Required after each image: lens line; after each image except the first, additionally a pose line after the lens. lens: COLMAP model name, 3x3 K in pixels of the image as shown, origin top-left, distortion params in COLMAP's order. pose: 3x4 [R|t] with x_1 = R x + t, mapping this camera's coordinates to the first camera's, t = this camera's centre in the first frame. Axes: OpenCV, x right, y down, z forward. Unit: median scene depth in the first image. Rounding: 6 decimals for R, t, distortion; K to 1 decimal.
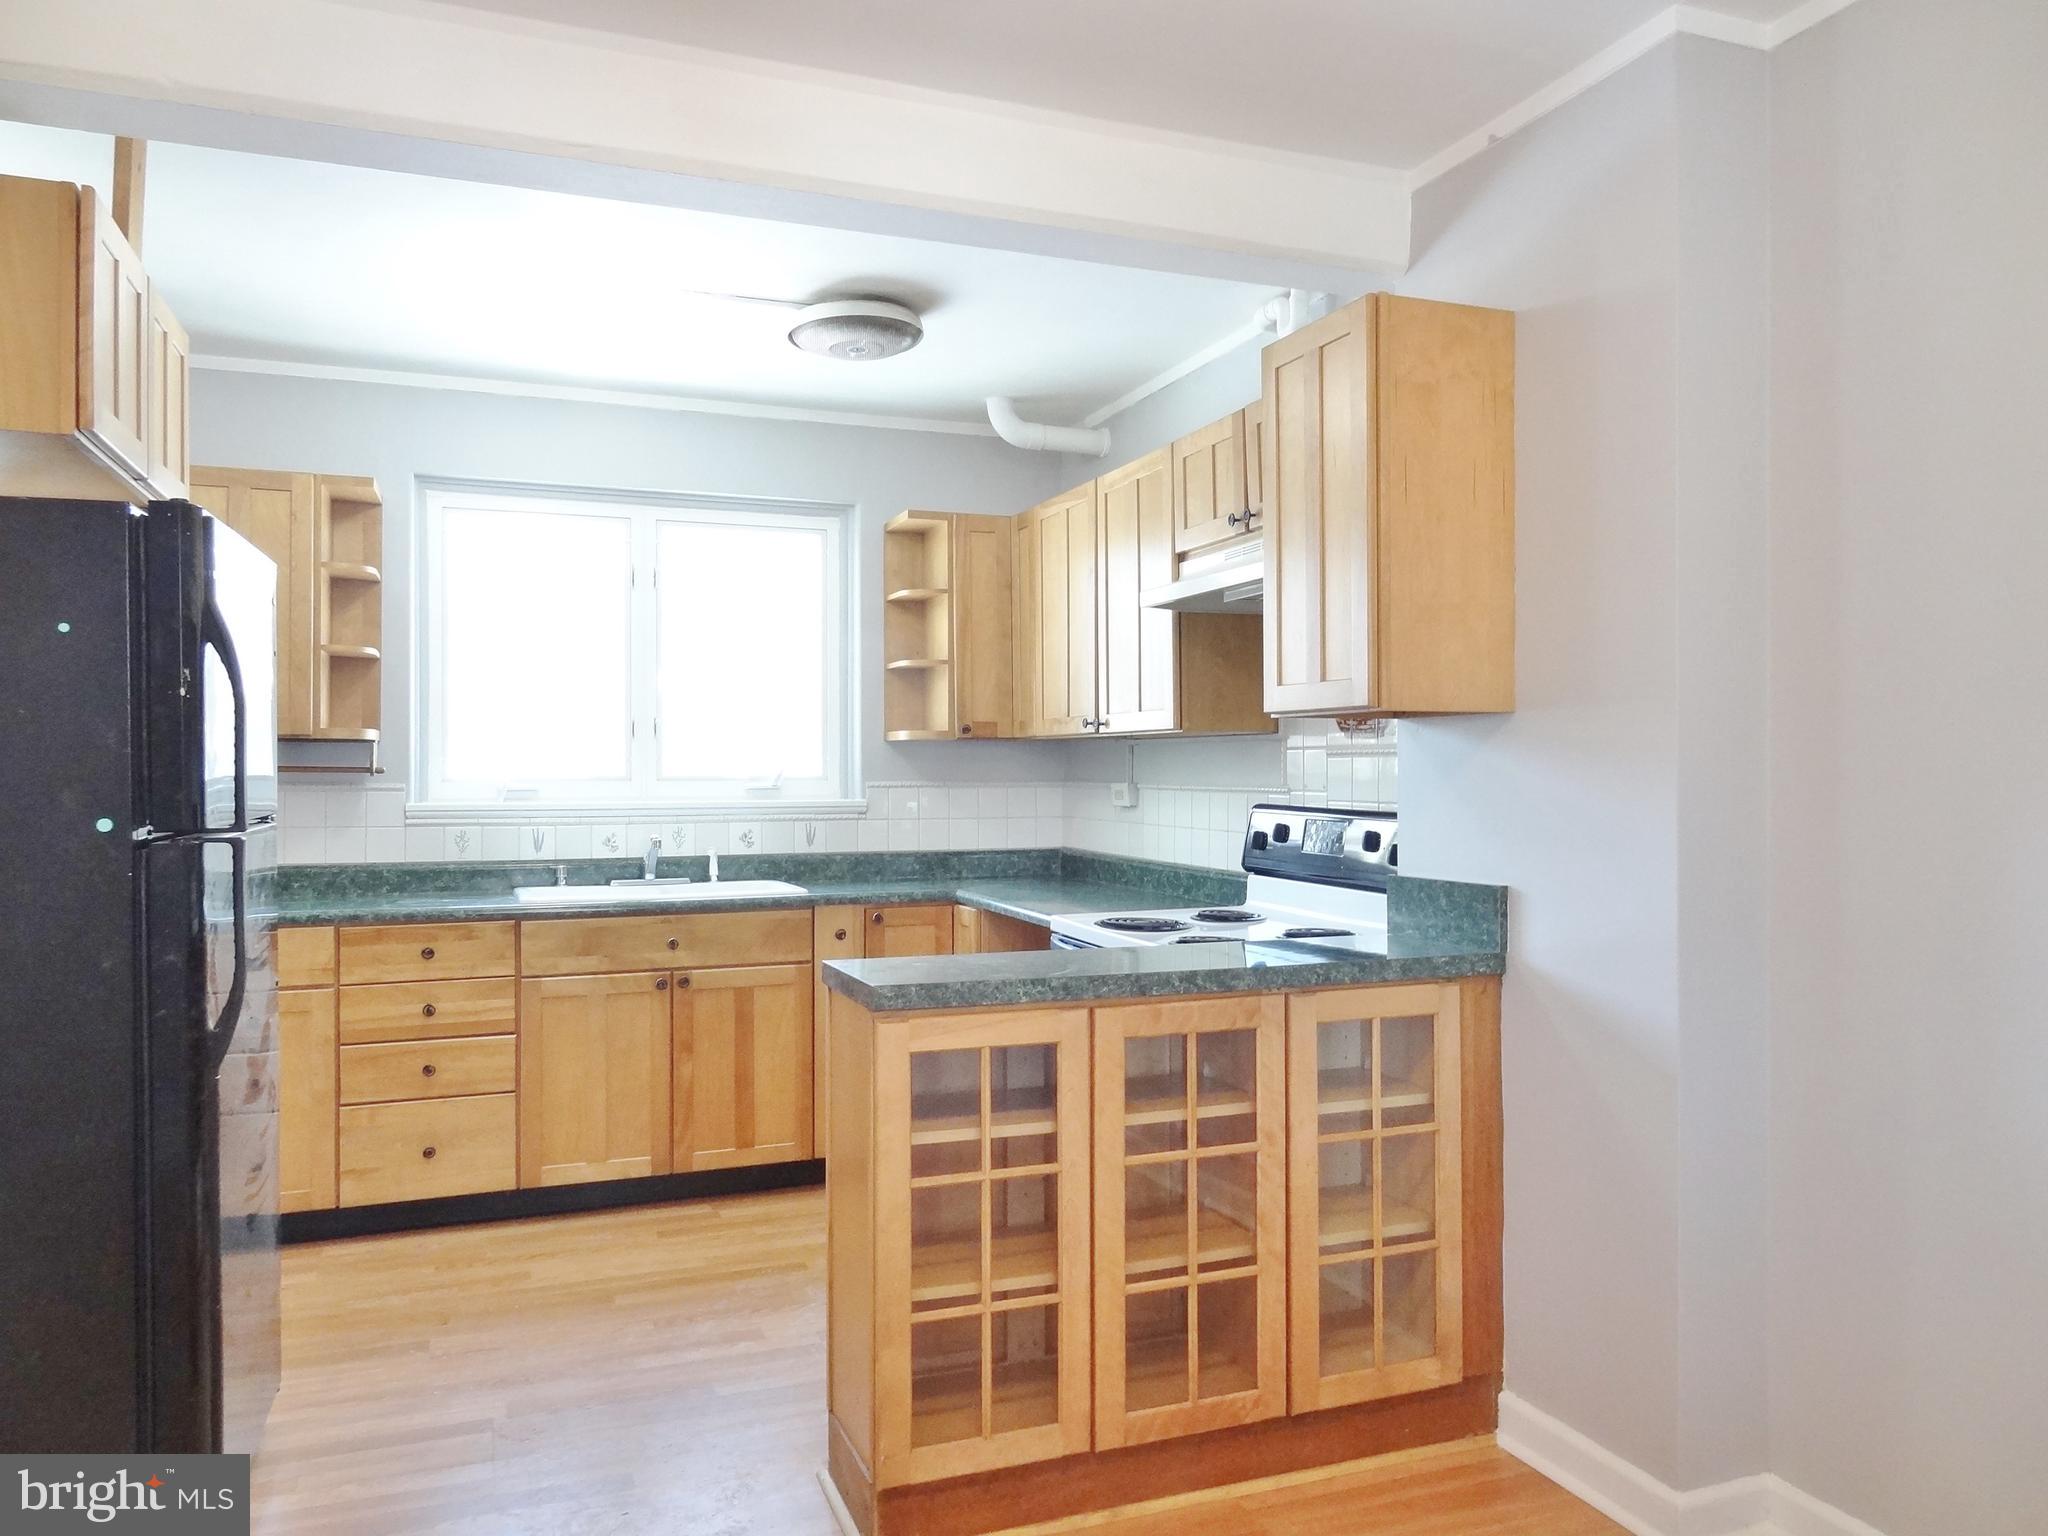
lens RADIAL K [[1454.9, 0, 1035.2], [0, 1454.9, 761.6], [0, 0, 1]] dist [0.006963, 0.004118]
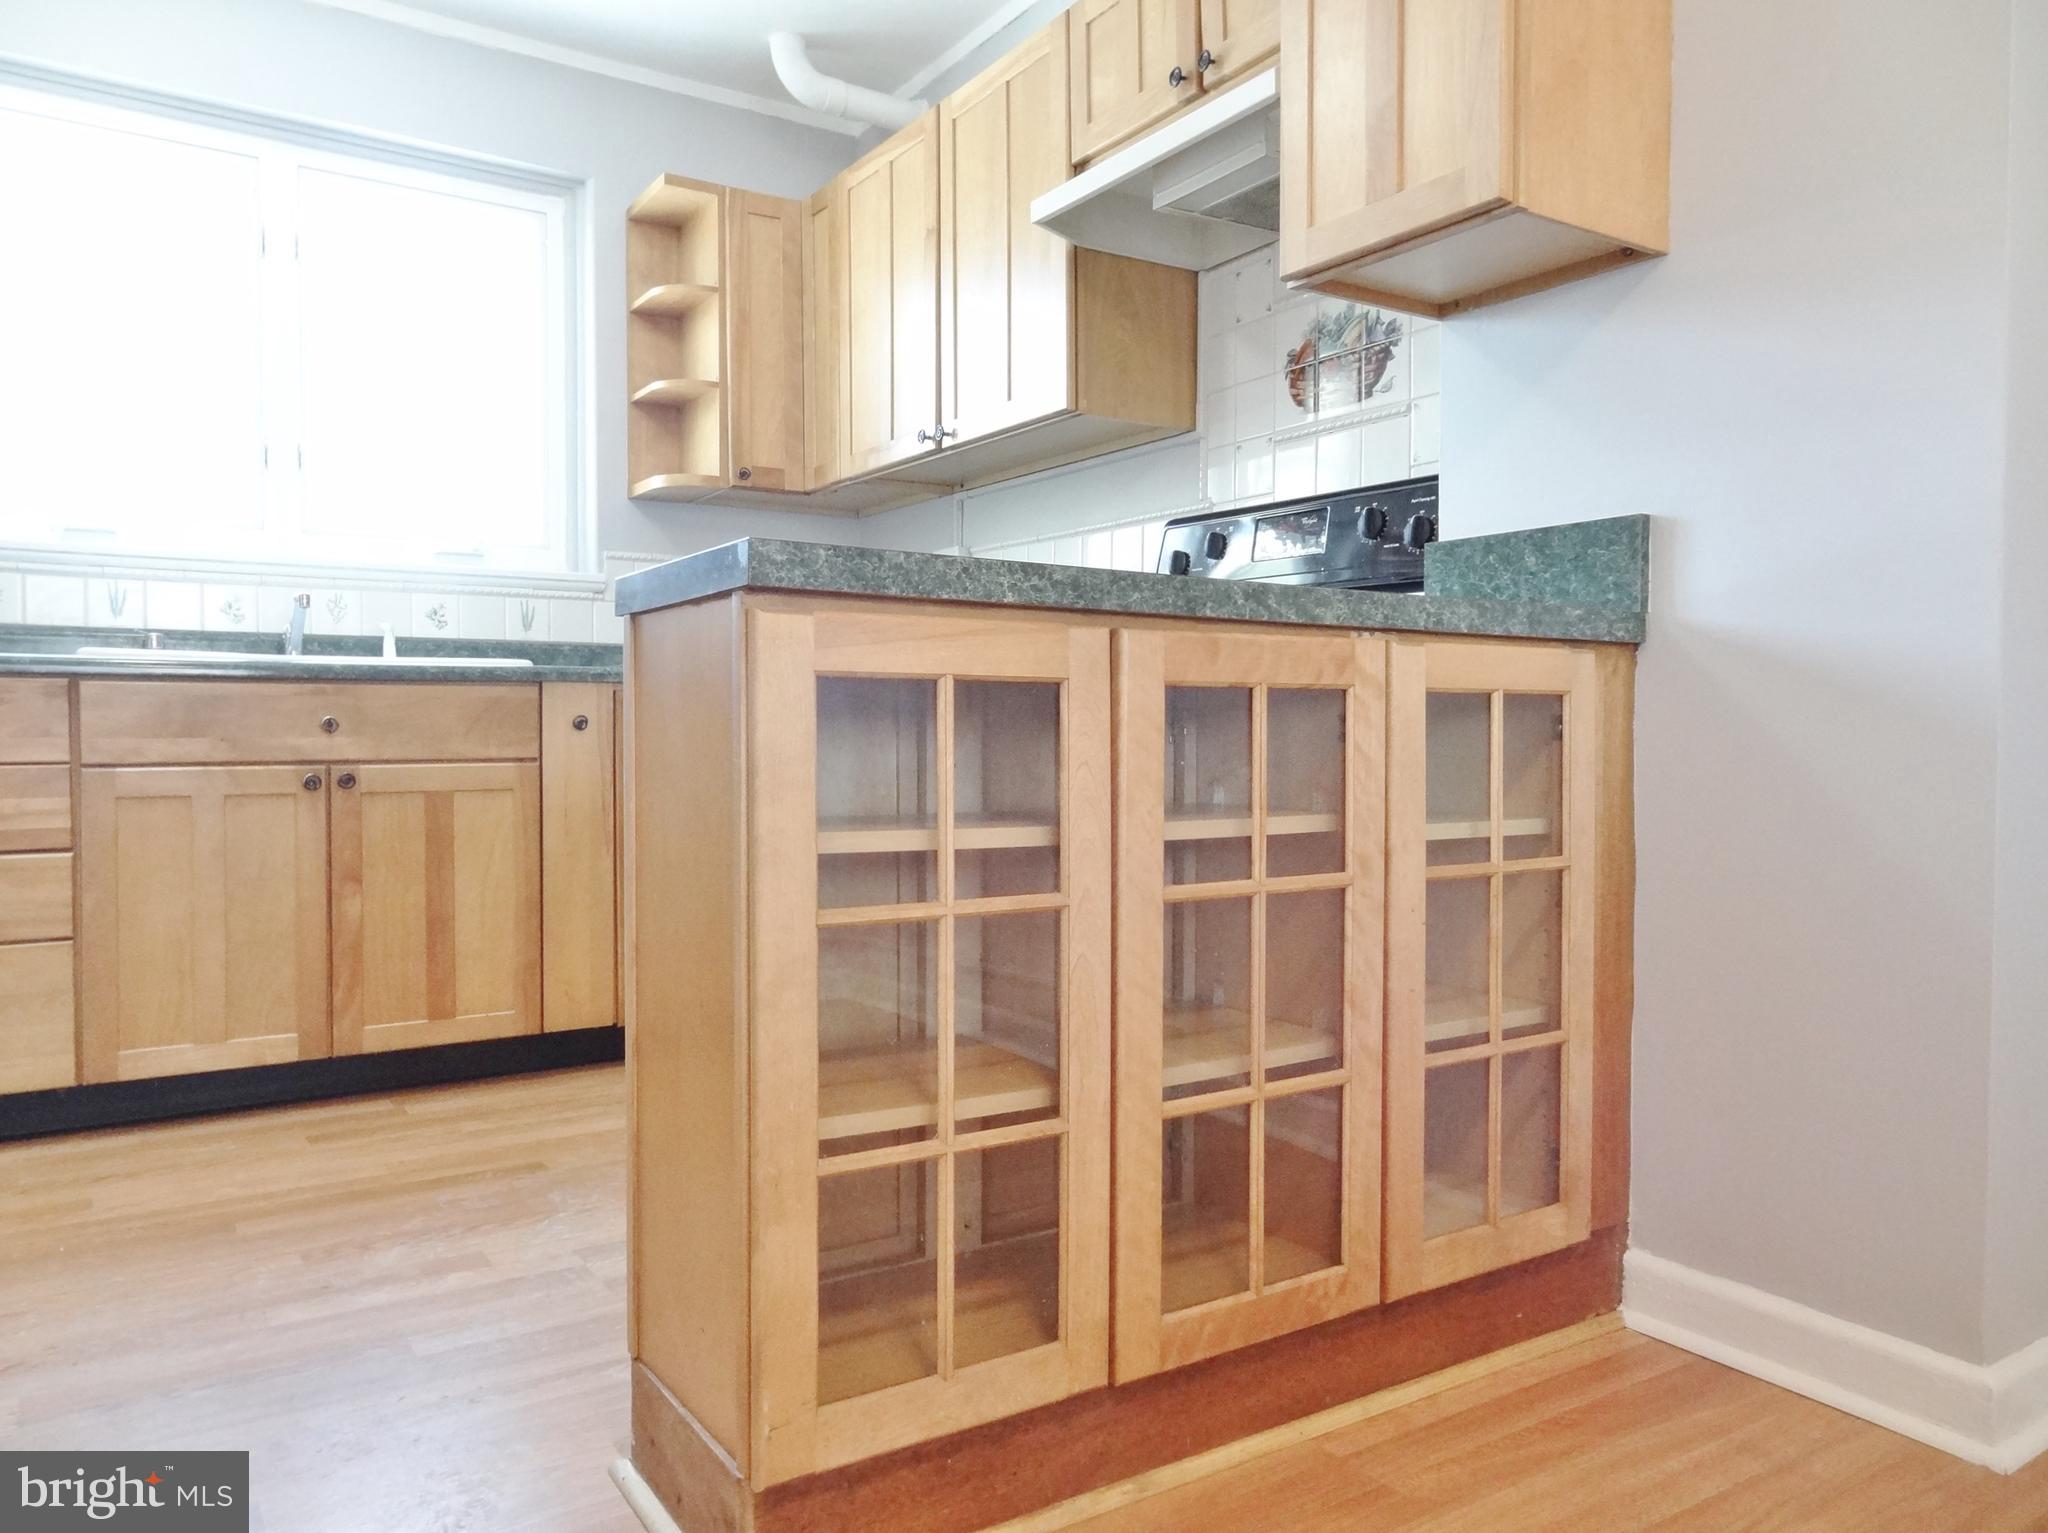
lens RADIAL K [[1454.9, 0, 1029.3], [0, 1454.9, 756.6], [0, 0, 1]] dist [0.006963, 0.004118]
pose [[0.978898, -0.001445, 0.204345, -0.069999], [-0.004061, 0.999640, 0.026521, 0.127808], [-0.204309, -0.026791, 0.978540, 0.273988]]
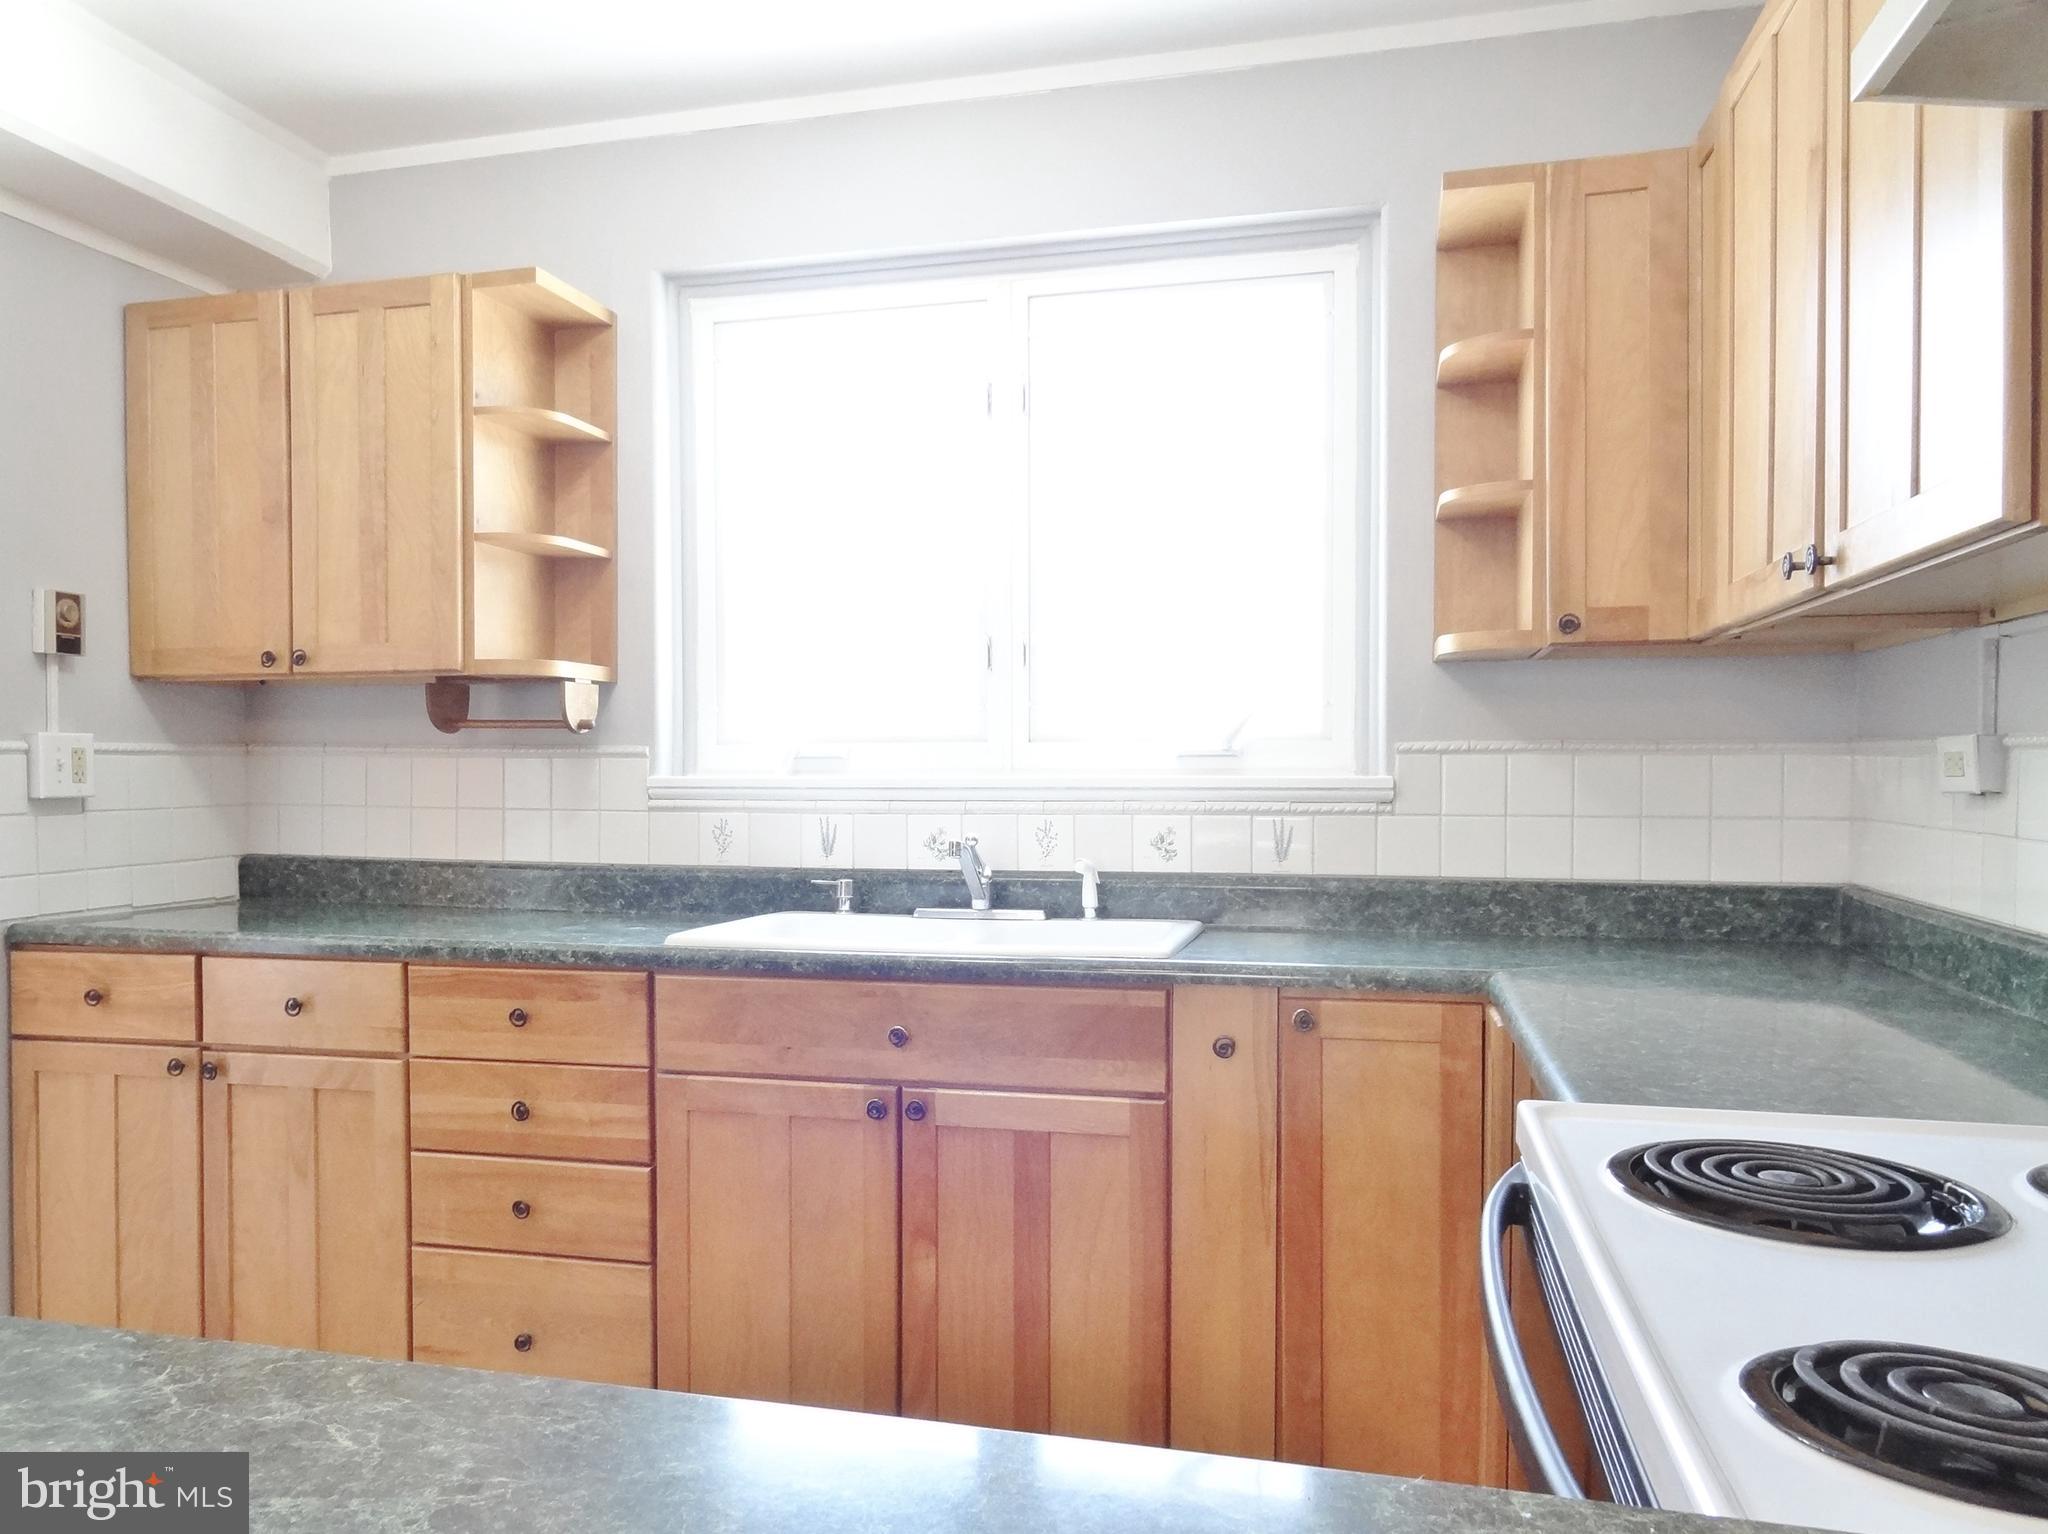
lens RADIAL K [[1541.8, 0, 946.8], [0, 1541.8, 805.0], [0, 0, 1]] dist [0.012110, 0.003023]
pose [[0.804487, 0.014684, -0.593788, 0.106704], [0.003867, 0.999544, 0.029958, 0.024594], [0.593957, -0.026397, 0.804064, 0.591010]]
